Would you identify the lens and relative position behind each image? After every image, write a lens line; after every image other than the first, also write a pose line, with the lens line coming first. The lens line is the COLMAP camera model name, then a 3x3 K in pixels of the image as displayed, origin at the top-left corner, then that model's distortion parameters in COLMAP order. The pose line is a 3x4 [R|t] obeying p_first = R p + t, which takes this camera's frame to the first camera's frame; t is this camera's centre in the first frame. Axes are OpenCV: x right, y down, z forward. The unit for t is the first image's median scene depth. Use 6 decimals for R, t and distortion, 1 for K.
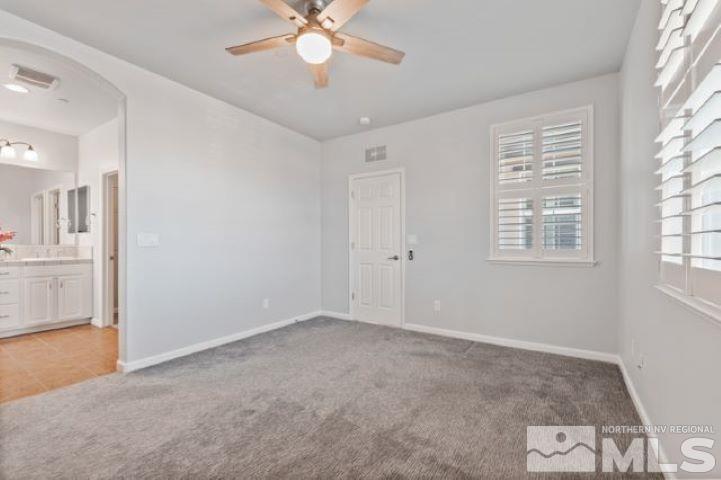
lens RADIAL K [[315.0, 0, 365.1], [0, 315.0, 244.4], [0, 0, 1]] dist [0.001637, 0.000190]
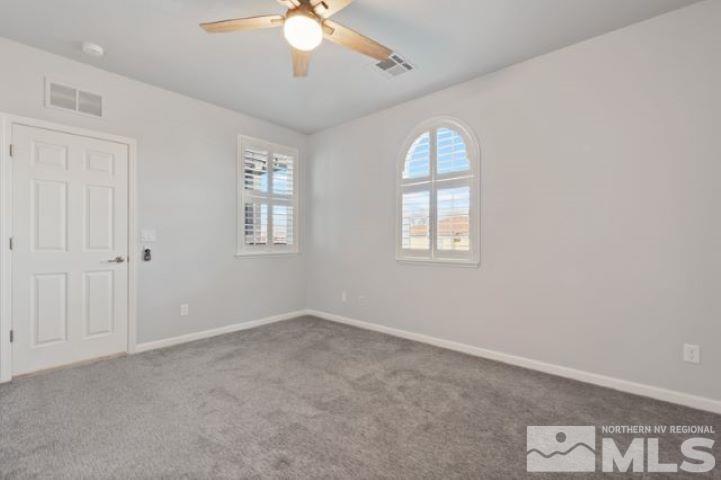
lens RADIAL K [[316.7, 0, 360.5], [0, 316.7, 240.0], [0, 0, 1]] dist [0.002726, 0.000375]
pose [[0.142290, 0.002714, 0.989821, -0.712983], [0.000359, 0.999996, -0.002793, -0.000654], [-0.989825, 0.000753, 0.142288, 0.460711]]
